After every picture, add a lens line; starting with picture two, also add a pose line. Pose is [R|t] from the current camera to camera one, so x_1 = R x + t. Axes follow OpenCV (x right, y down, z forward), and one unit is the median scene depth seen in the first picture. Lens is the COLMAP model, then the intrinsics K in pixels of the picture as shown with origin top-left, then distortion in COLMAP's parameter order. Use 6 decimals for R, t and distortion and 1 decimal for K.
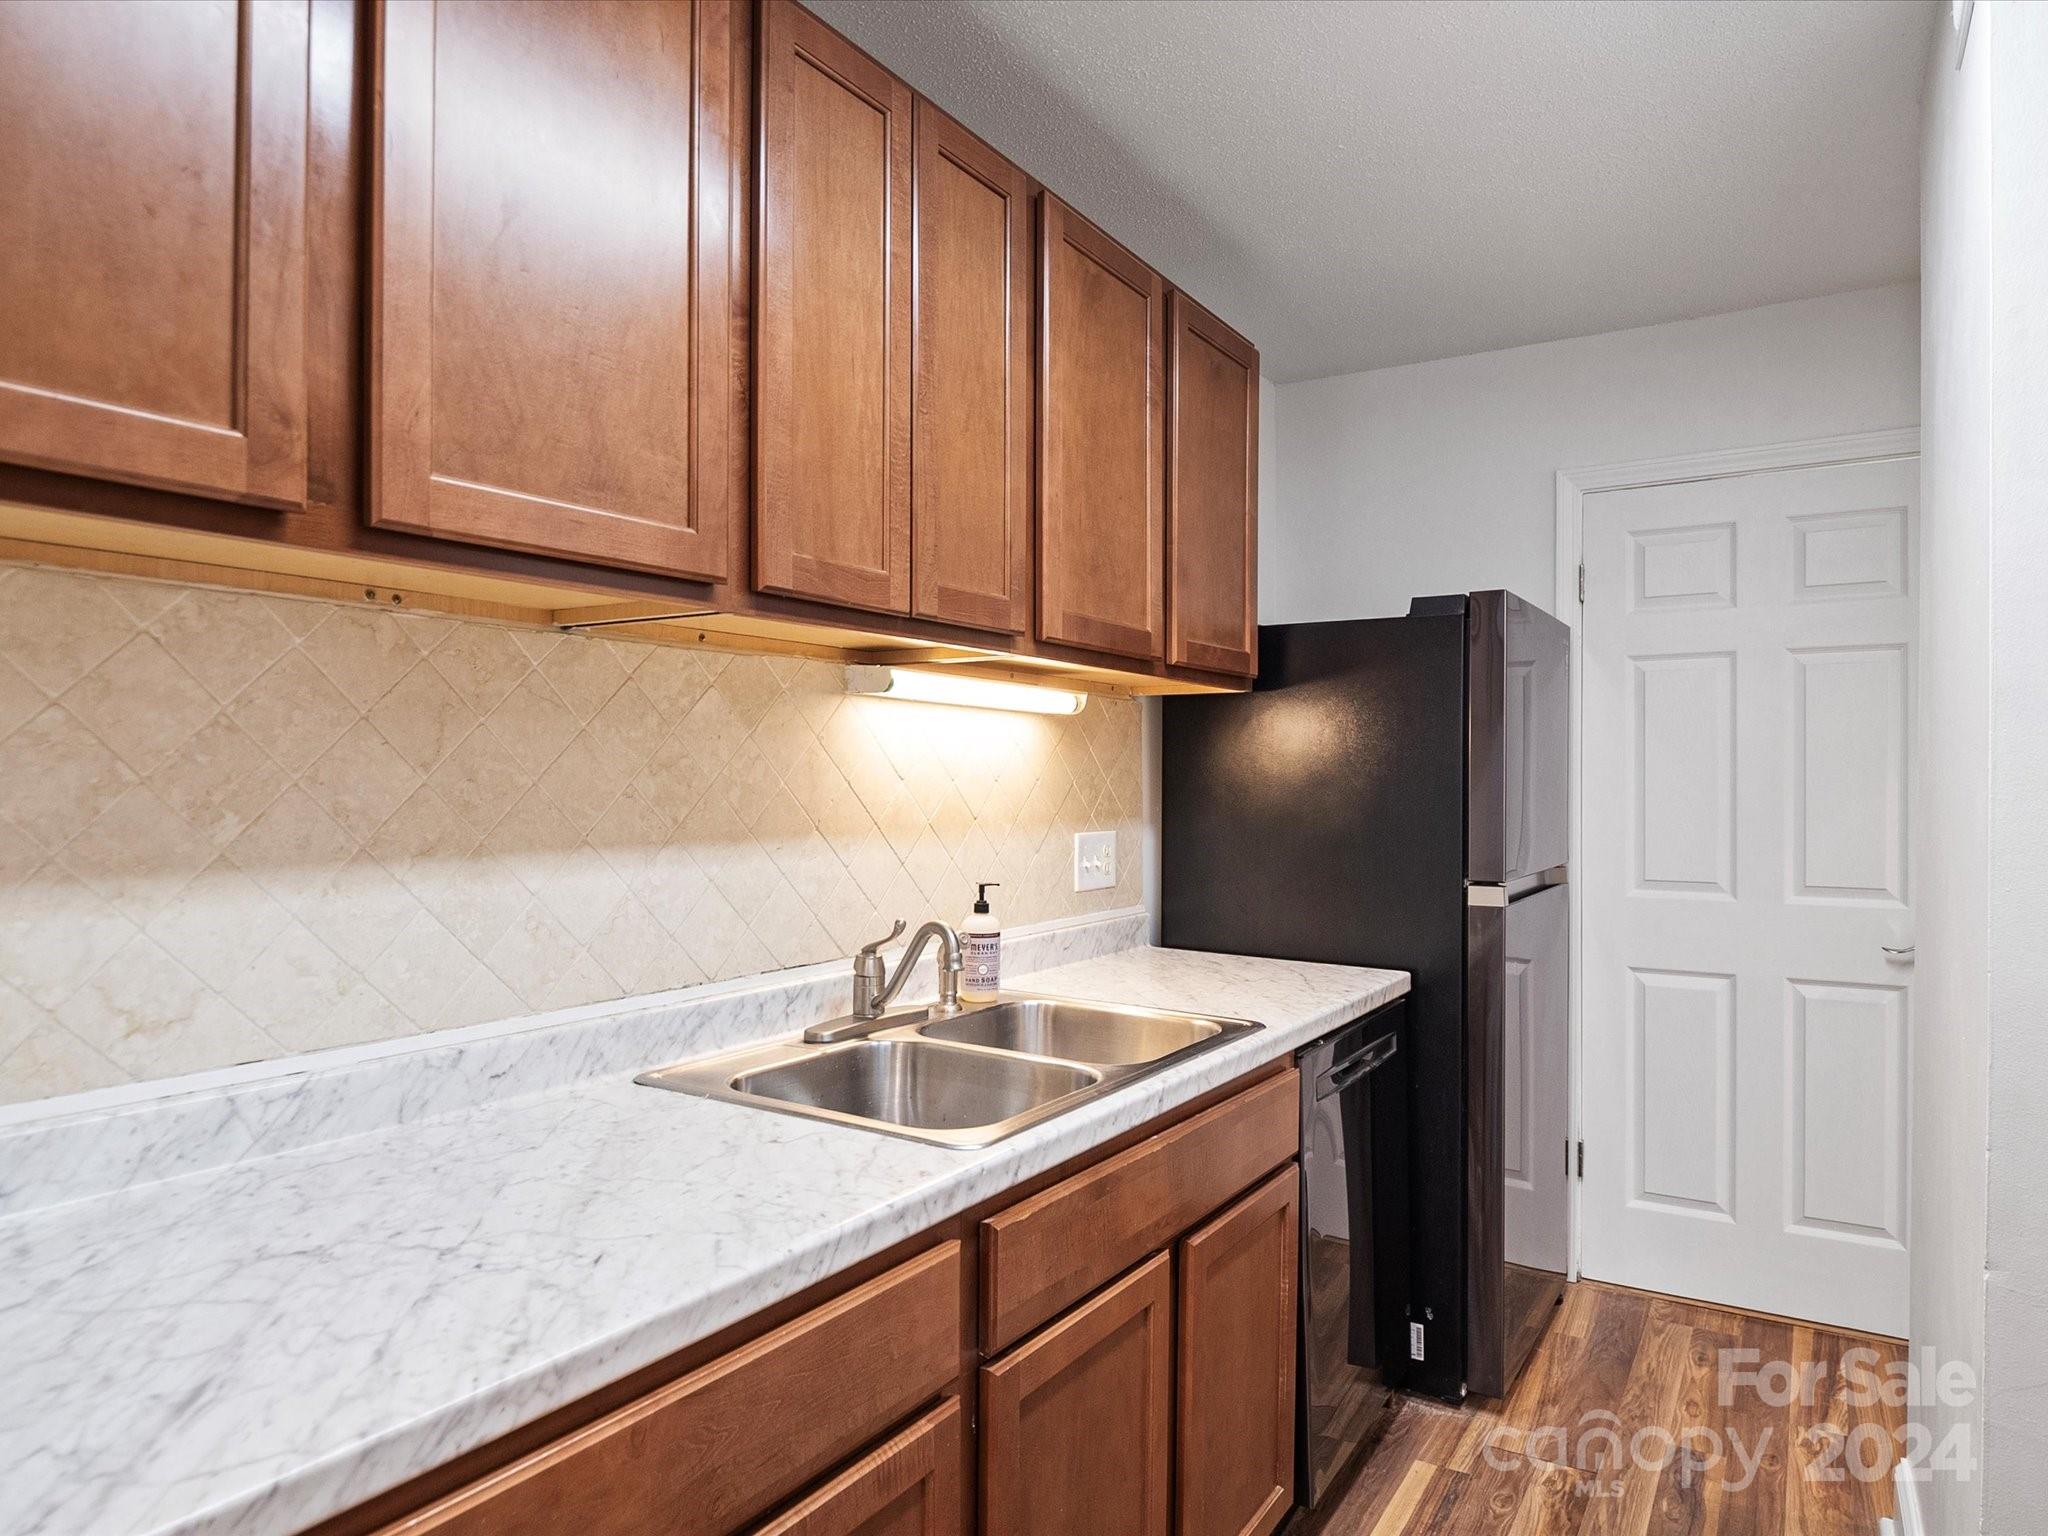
lens RADIAL K [[1242.4, 0, 1064.6], [0, 1242.4, 773.8], [0, 0, 1]] dist [0.002190, -0.017853]
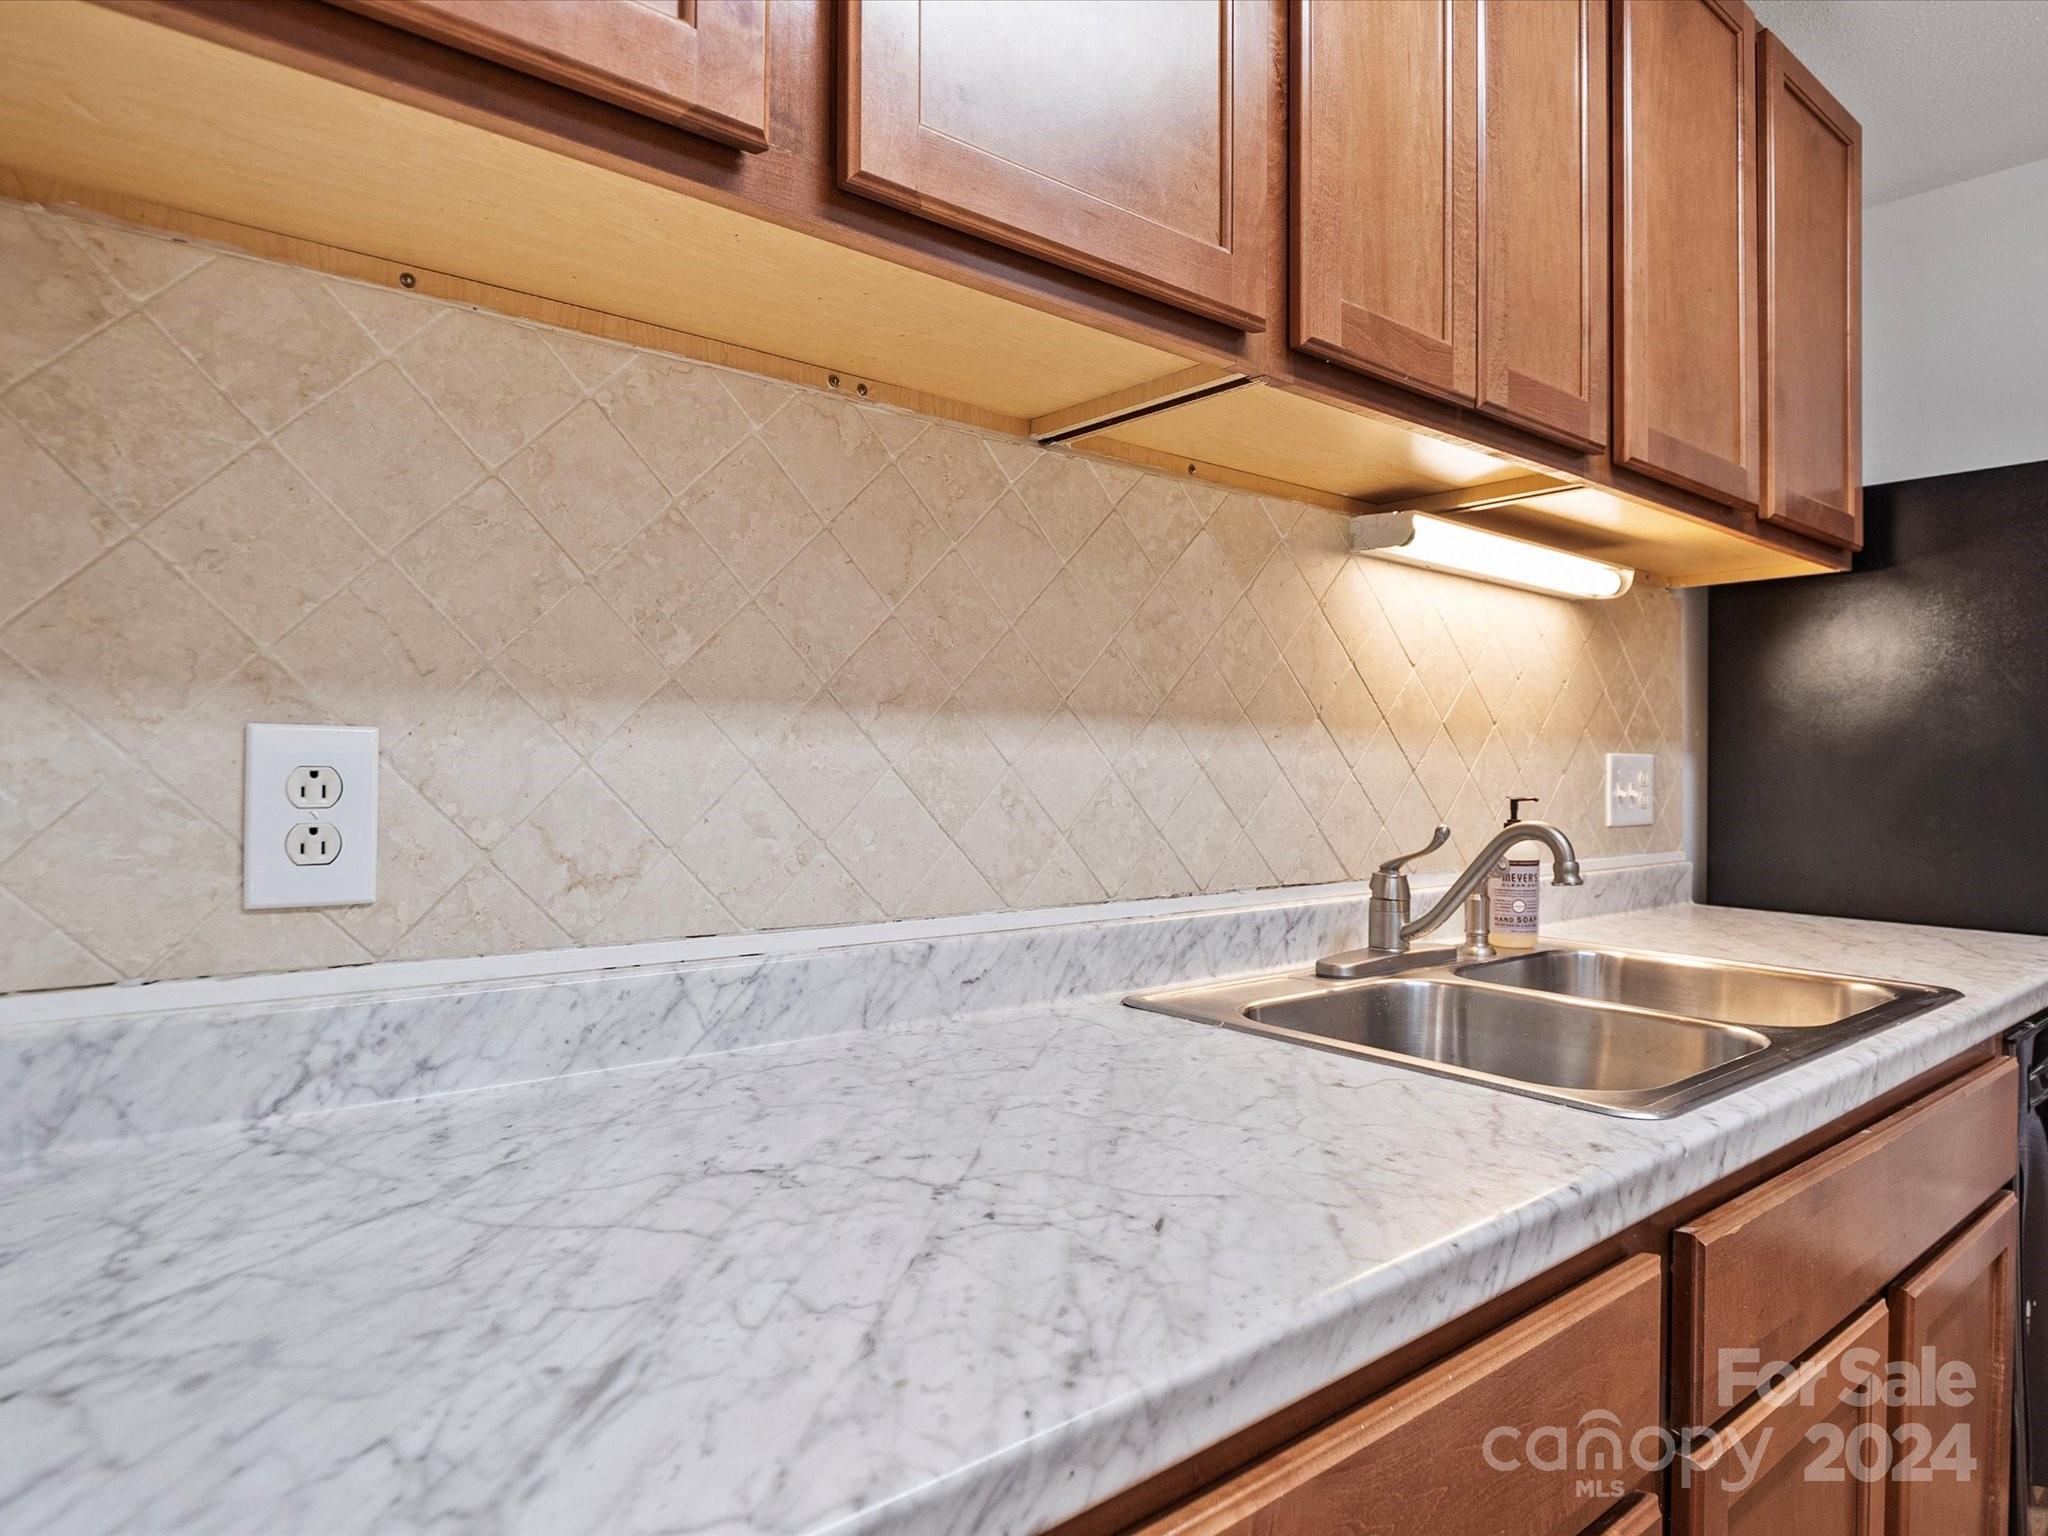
lens RADIAL K [[1226.9, 0, 1064.6], [0, 1226.9, 761.7], [0, 0, 1]] dist [0.003126, -0.015892]
pose [[0.954454, 0.000689, -0.298356, -0.139983], [-0.002199, 0.999986, -0.004727, 0.091159], [0.298348, 0.005168, 0.954443, 0.222370]]
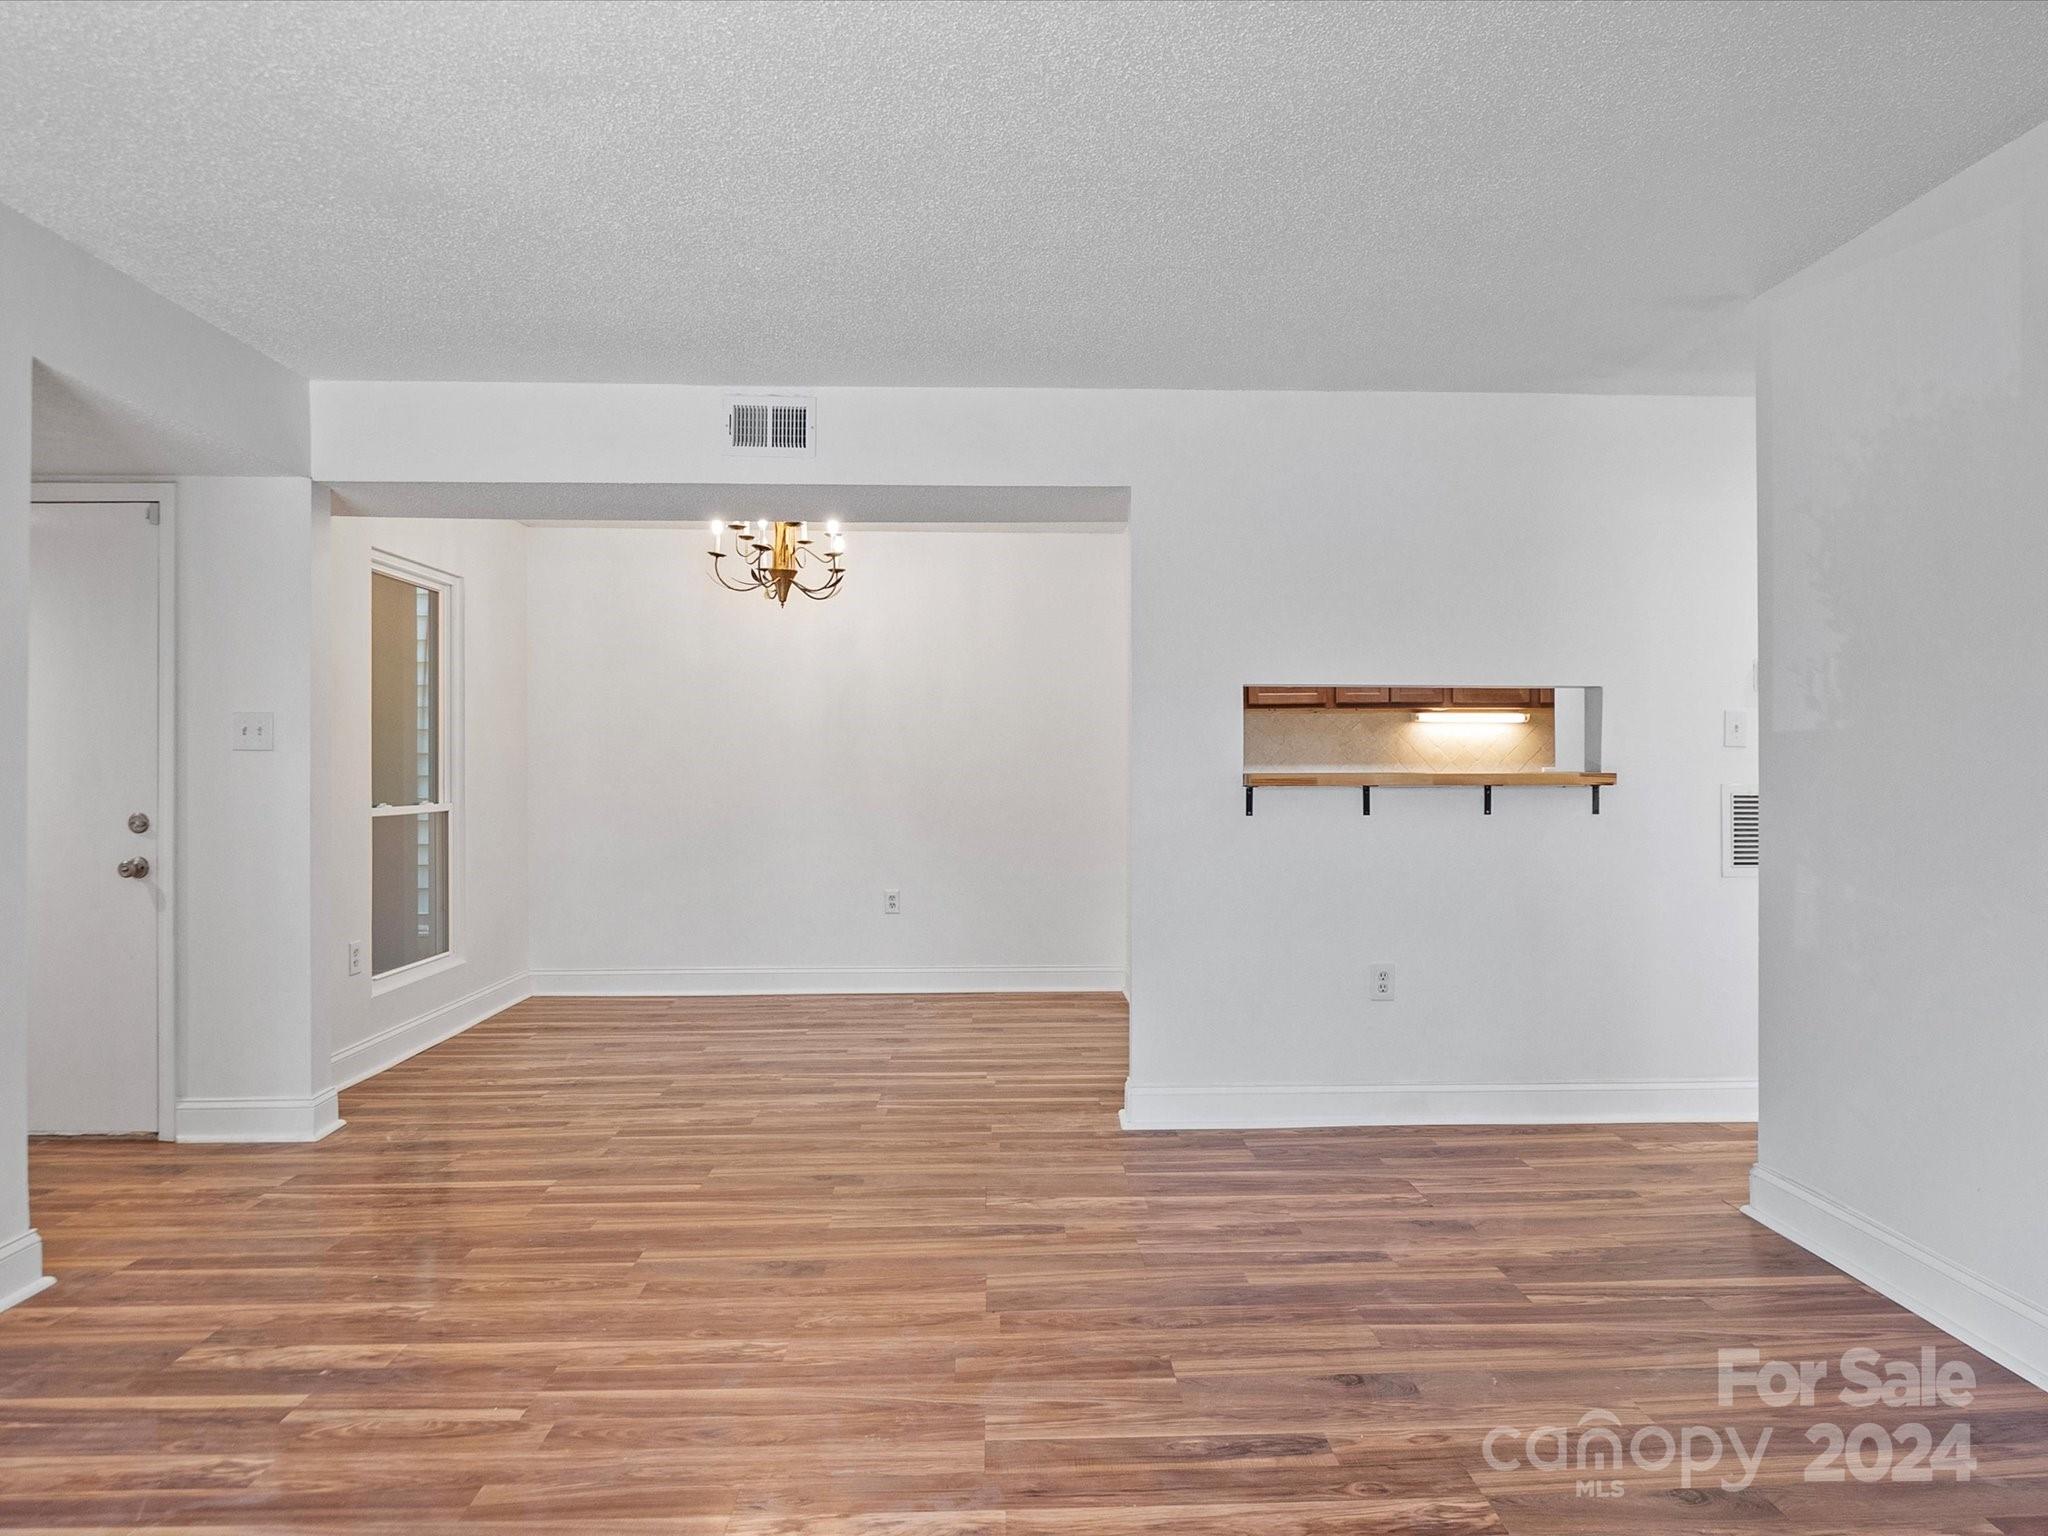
lens RADIAL K [[1226.9, 0, 1064.6], [0, 1226.9, 761.7], [0, 0, 1]] dist [0.003126, -0.015892]
pose [[0.564879, -0.008029, -0.825135, 2.430252], [0.009406, 0.999950, -0.003291, 0.055618], [0.825120, -0.005902, 0.564927, -1.959940]]
